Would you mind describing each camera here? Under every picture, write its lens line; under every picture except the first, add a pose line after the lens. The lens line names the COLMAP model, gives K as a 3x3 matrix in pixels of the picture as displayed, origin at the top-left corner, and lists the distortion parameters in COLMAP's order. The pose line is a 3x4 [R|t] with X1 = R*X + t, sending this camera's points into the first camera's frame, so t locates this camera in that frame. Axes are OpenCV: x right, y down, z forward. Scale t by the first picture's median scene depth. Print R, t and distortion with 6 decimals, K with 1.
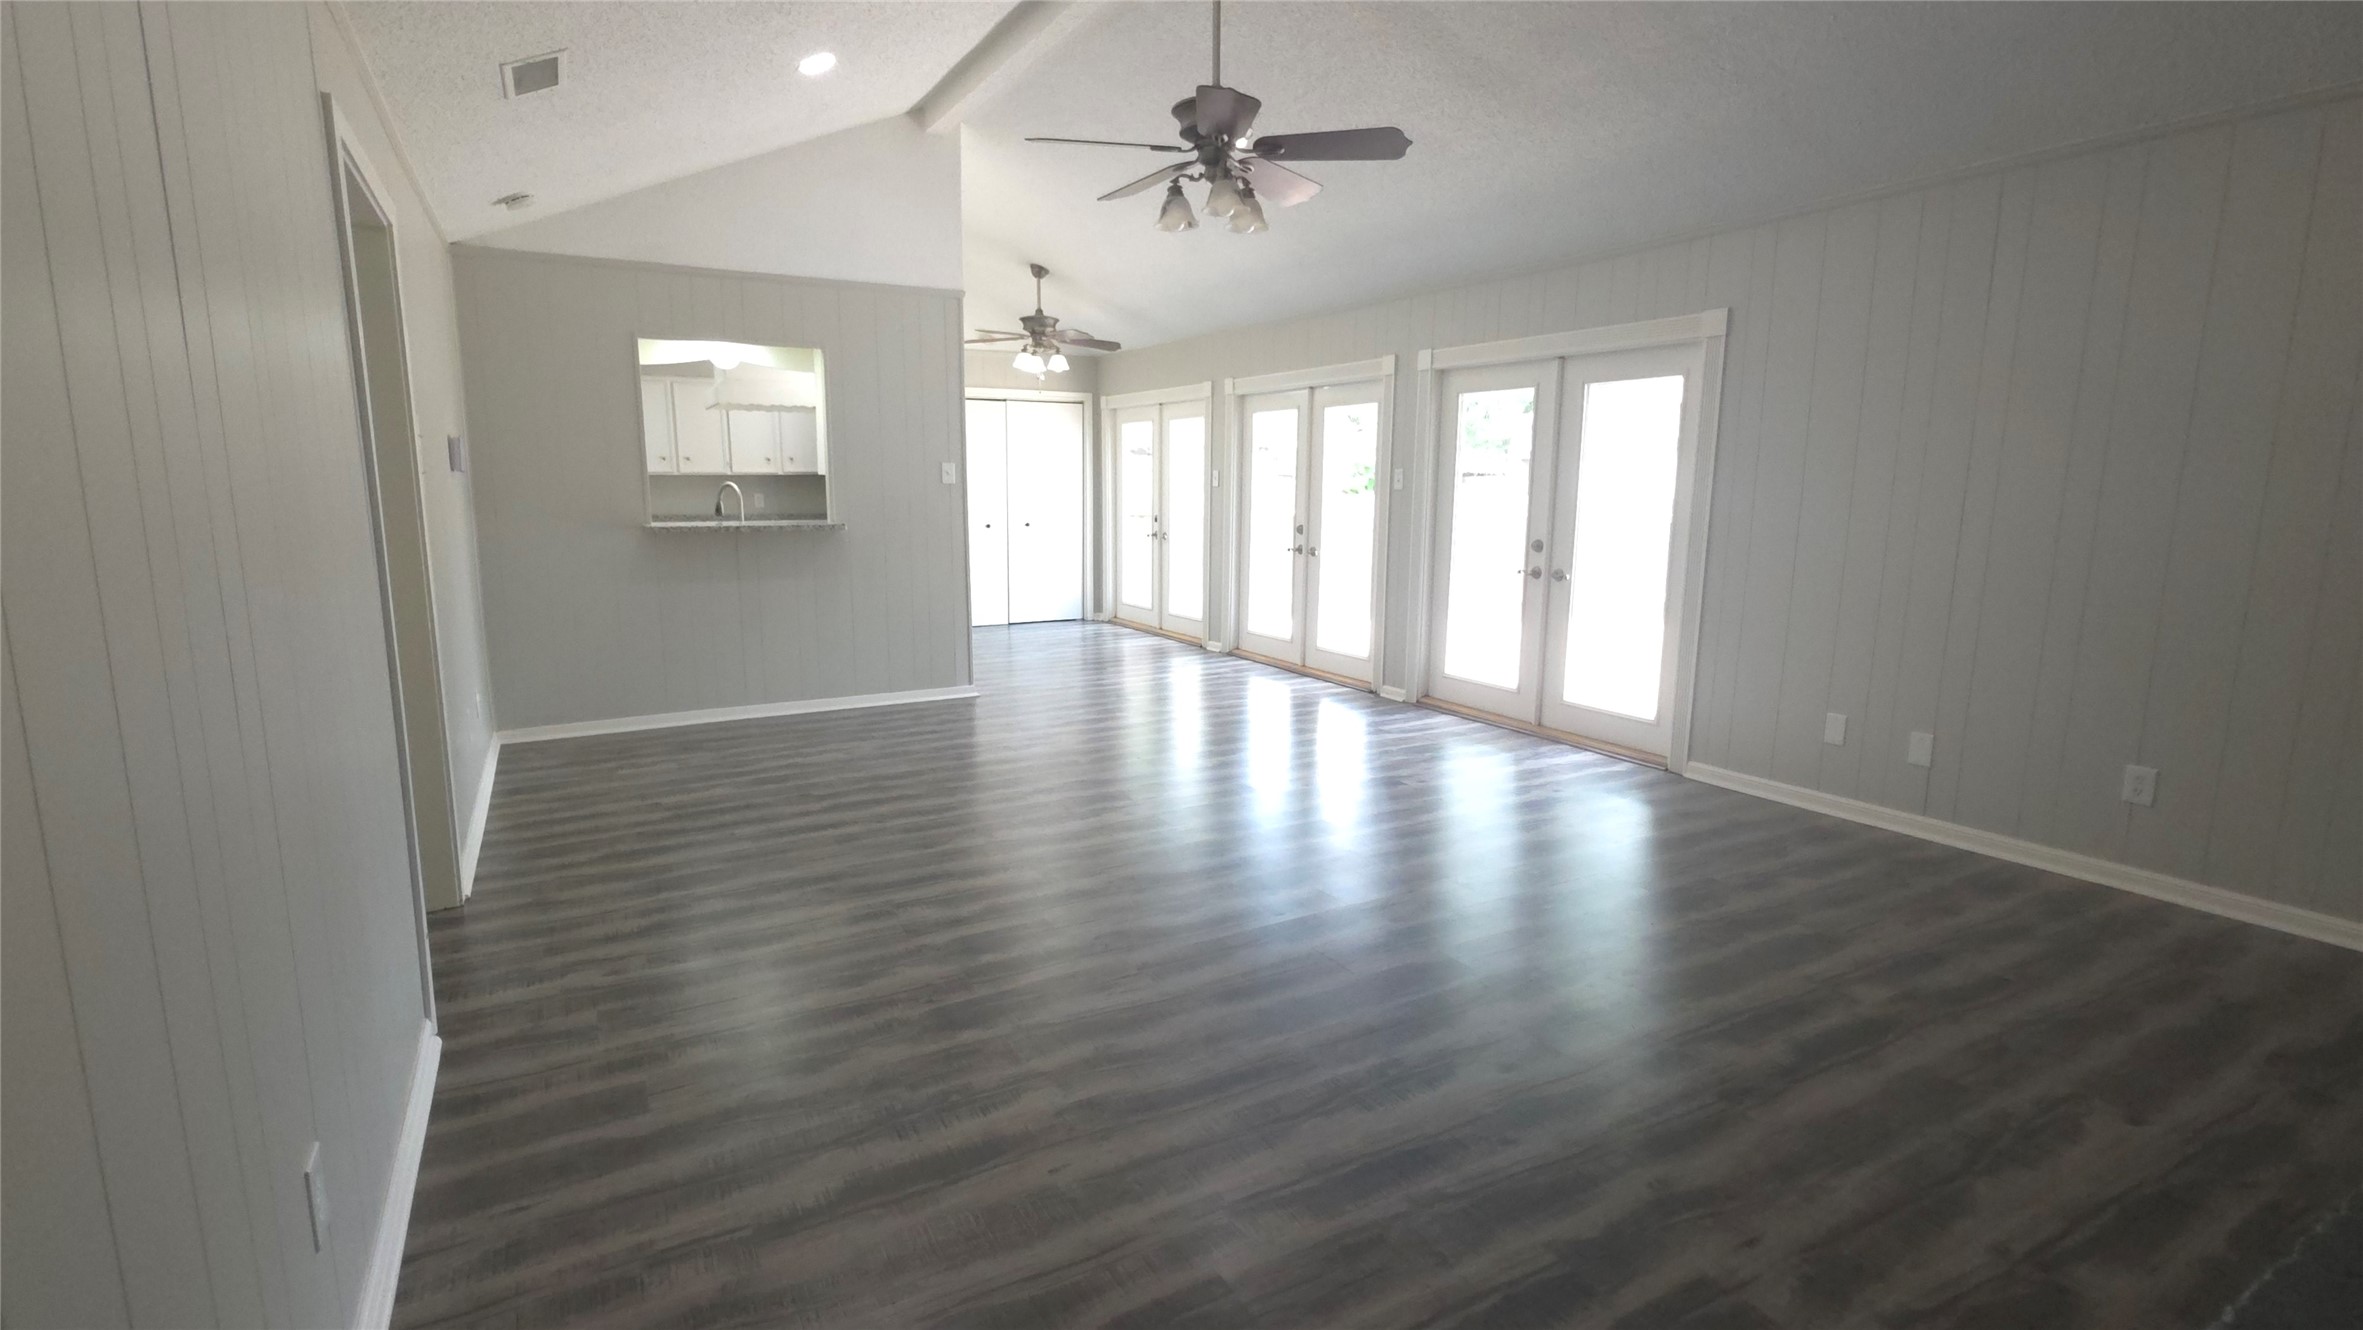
lens RADIAL K [[1106.9, 0, 1171.9], [0, 1106.9, 666.2], [0, 0, 1]] dist [0.004004, -0.002257]
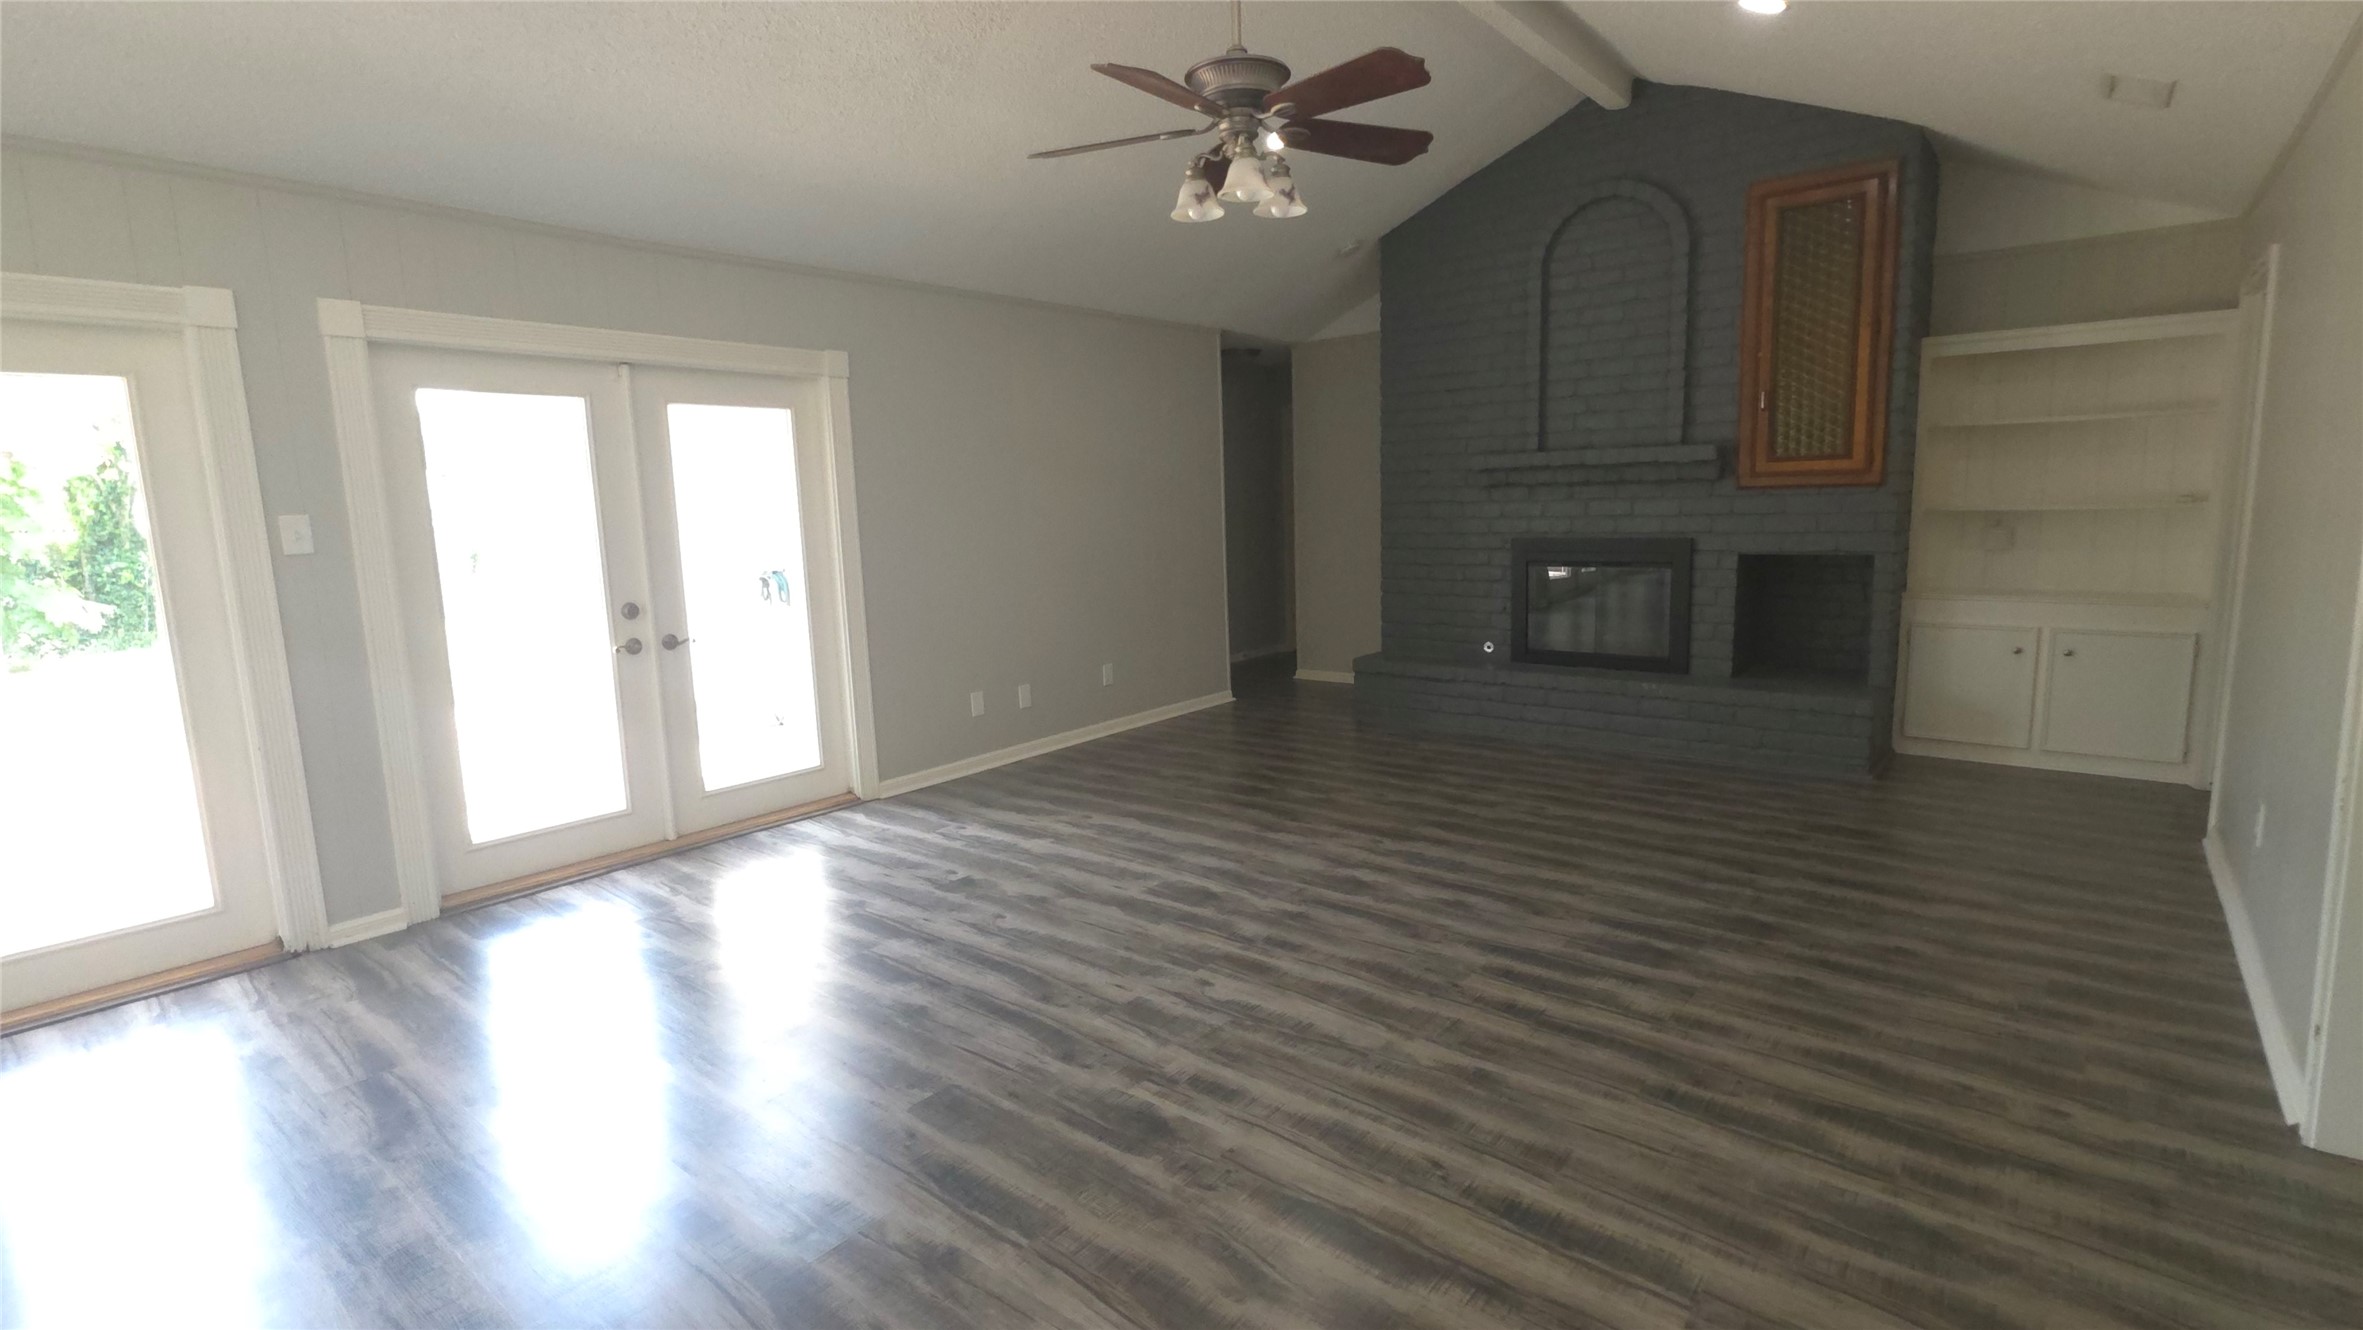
lens RADIAL K [[1106.9, 0, 1171.3], [0, 1106.9, 672.5], [0, 0, 1]] dist [0.004004, -0.002257]
pose [[-0.371972, -0.135872, 0.918246, -0.593894], [0.181321, 0.959537, 0.215433, -0.194127], [-0.910362, 0.246632, -0.332284, 1.097777]]
